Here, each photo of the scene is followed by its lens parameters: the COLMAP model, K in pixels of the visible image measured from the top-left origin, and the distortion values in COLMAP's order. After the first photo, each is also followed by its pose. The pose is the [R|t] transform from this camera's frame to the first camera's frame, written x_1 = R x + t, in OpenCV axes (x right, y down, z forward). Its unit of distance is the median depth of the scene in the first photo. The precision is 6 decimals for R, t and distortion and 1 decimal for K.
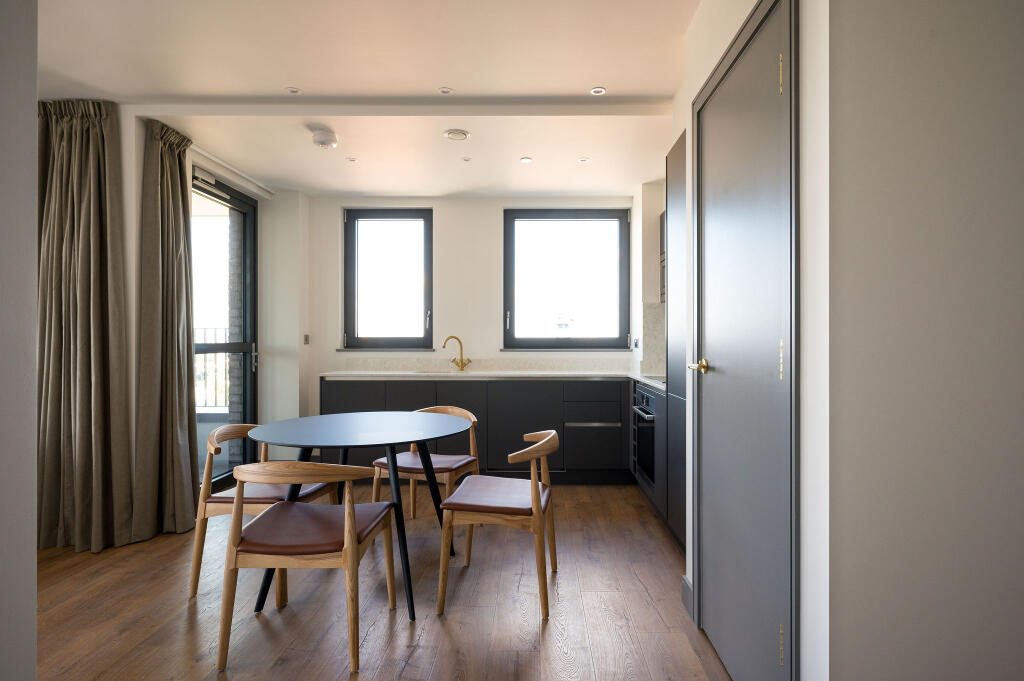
lens RADIAL K [[542.8, 0, 512.0], [0, 542.8, 340.5], [0, 0, 1]] dist [-0.000030, 0.000826]
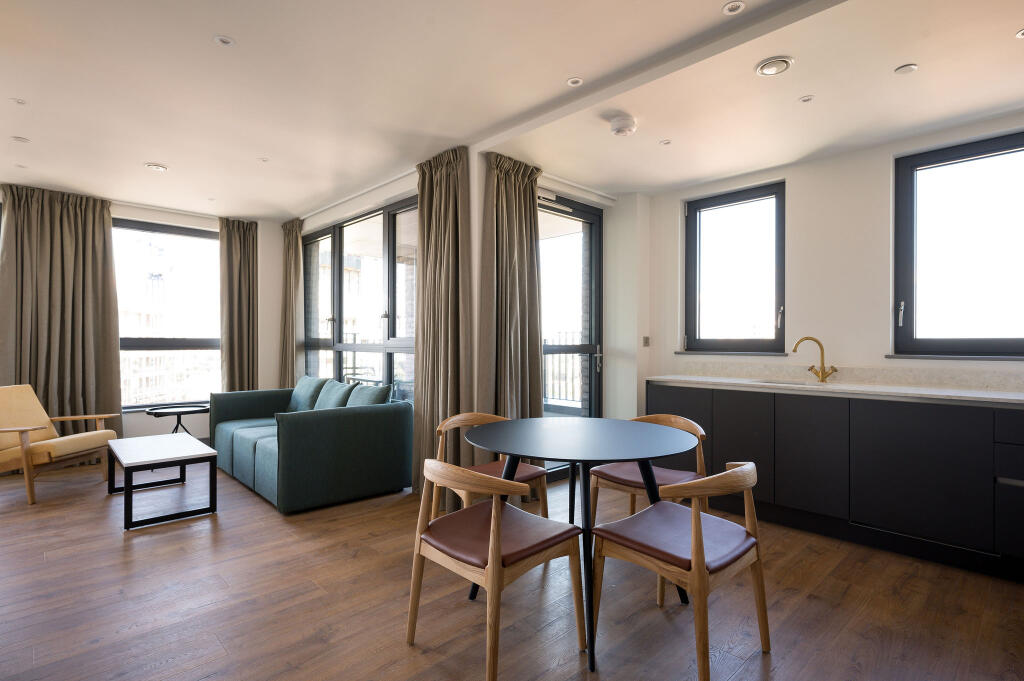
lens RADIAL K [[502.5, 0, 512.0], [0, 502.5, 340.5], [0, 0, 1]] dist [-0.005060, 0.000178]
pose [[0.713514, -0.001238, -0.700640, 0.089514], [-0.004105, 0.999974, -0.005948, 0.002914], [0.700629, 0.007120, 0.713490, 0.185933]]
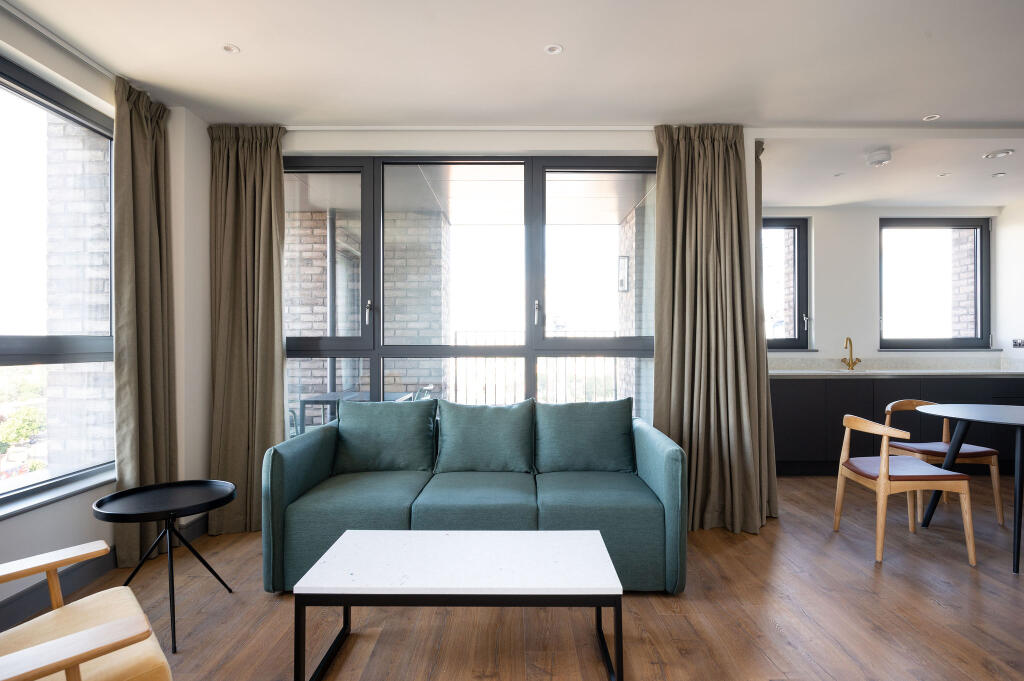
lens RADIAL K [[542.8, 0, 512.0], [0, 542.8, 340.5], [0, 0, 1]] dist [-0.000030, 0.000826]
pose [[0.999278, -0.002720, 0.037894, -0.794826], [0.003048, 0.999958, -0.008613, 0.005300], [-0.037869, 0.008722, 0.999245, -0.044461]]
